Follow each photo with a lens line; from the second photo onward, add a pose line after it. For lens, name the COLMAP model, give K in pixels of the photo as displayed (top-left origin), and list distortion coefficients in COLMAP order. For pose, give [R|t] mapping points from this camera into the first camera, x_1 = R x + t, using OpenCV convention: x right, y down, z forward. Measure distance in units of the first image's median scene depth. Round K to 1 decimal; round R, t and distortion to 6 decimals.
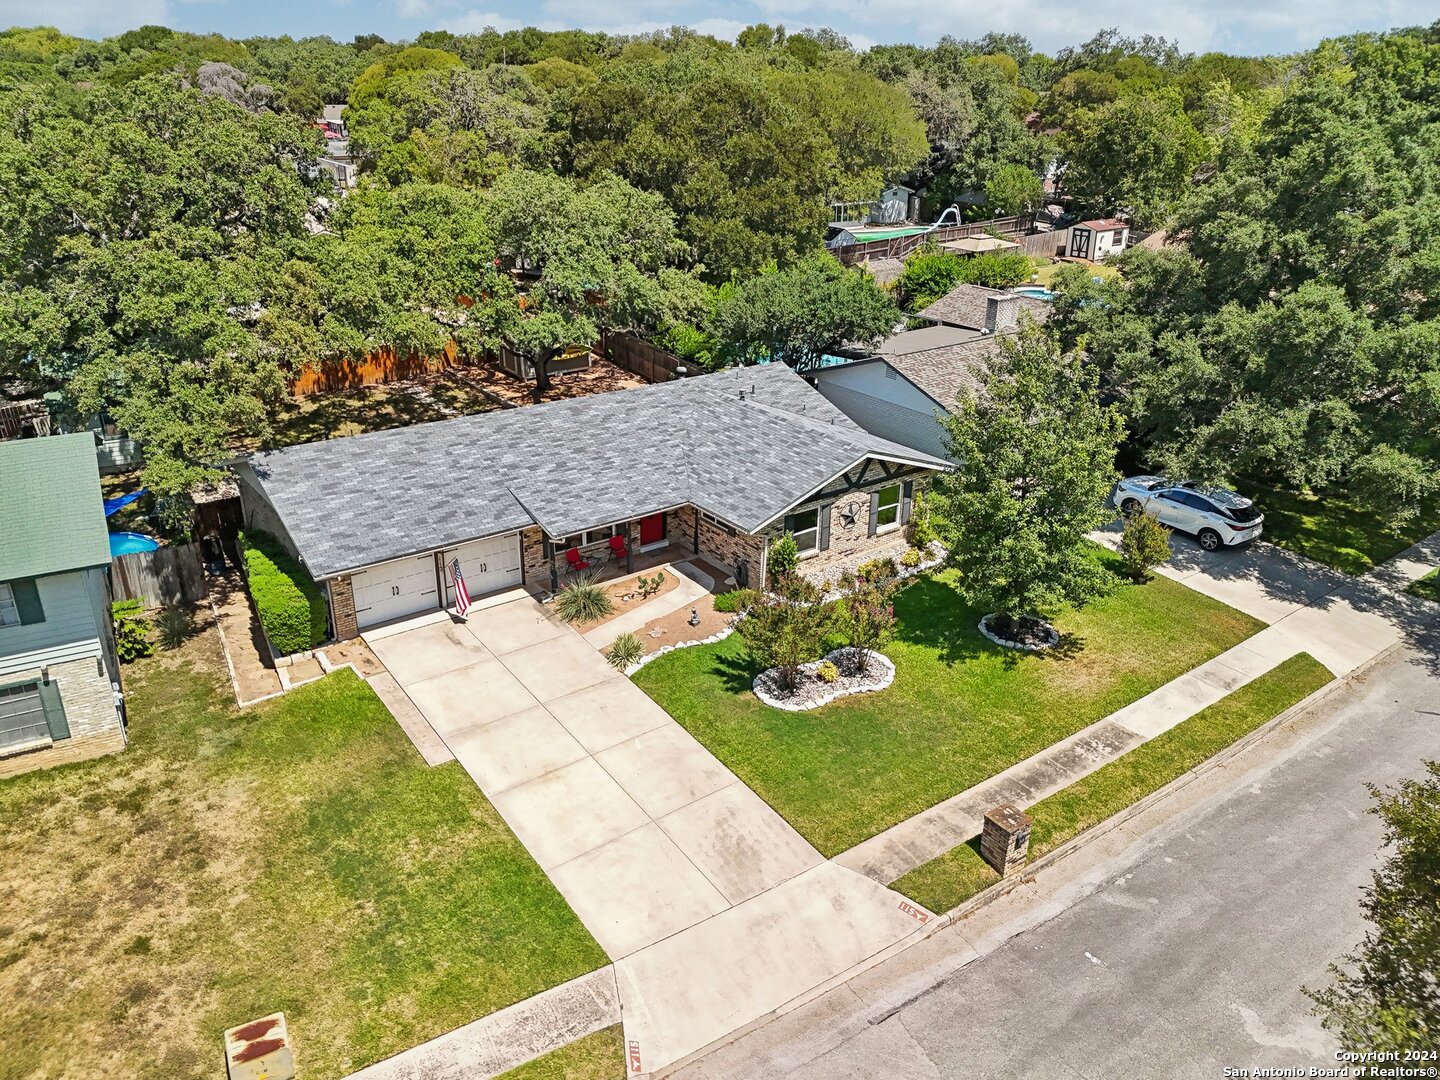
lens RADIAL K [[1068.7, 0, 720.0], [0, 1068.7, 540.0], [0, 0, 1]] dist [0.071007, -0.067605]
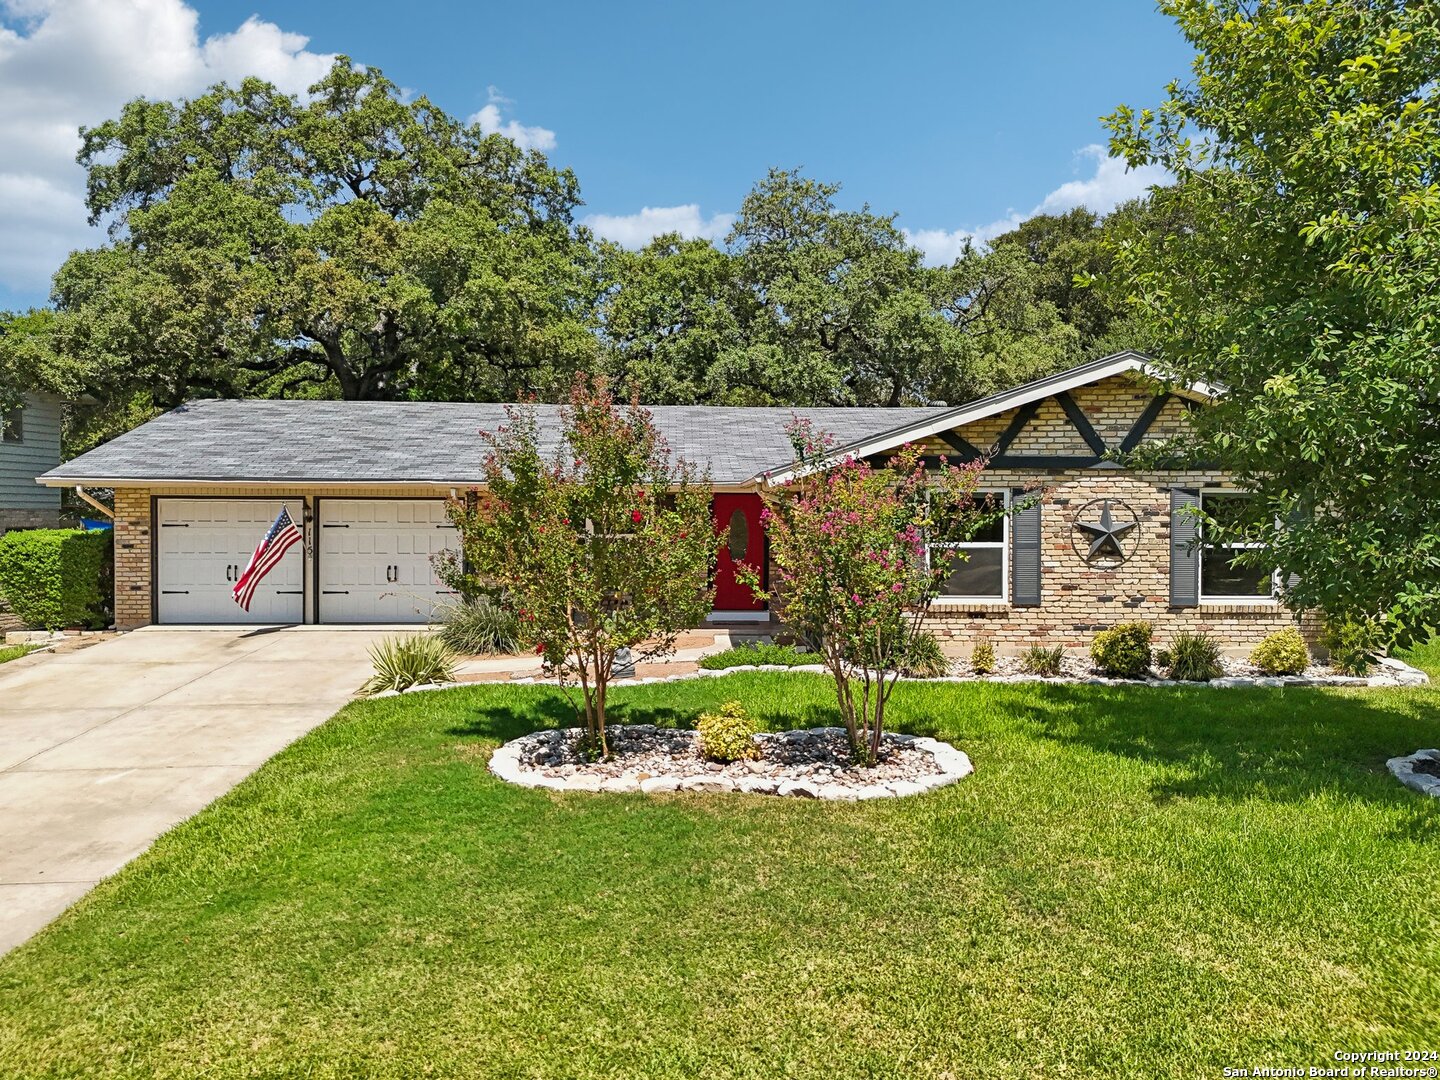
lens RADIAL K [[1082.0, 0, 720.0], [0, 1082.0, 540.0], [0, 0, 1]] dist [0.032123, -0.001607]
pose [[0.822227, 0.005395, -0.569133, 0.266293], [-0.222750, 0.923244, -0.313055, 0.160308], [0.523760, 0.384177, 0.760318, 0.676467]]
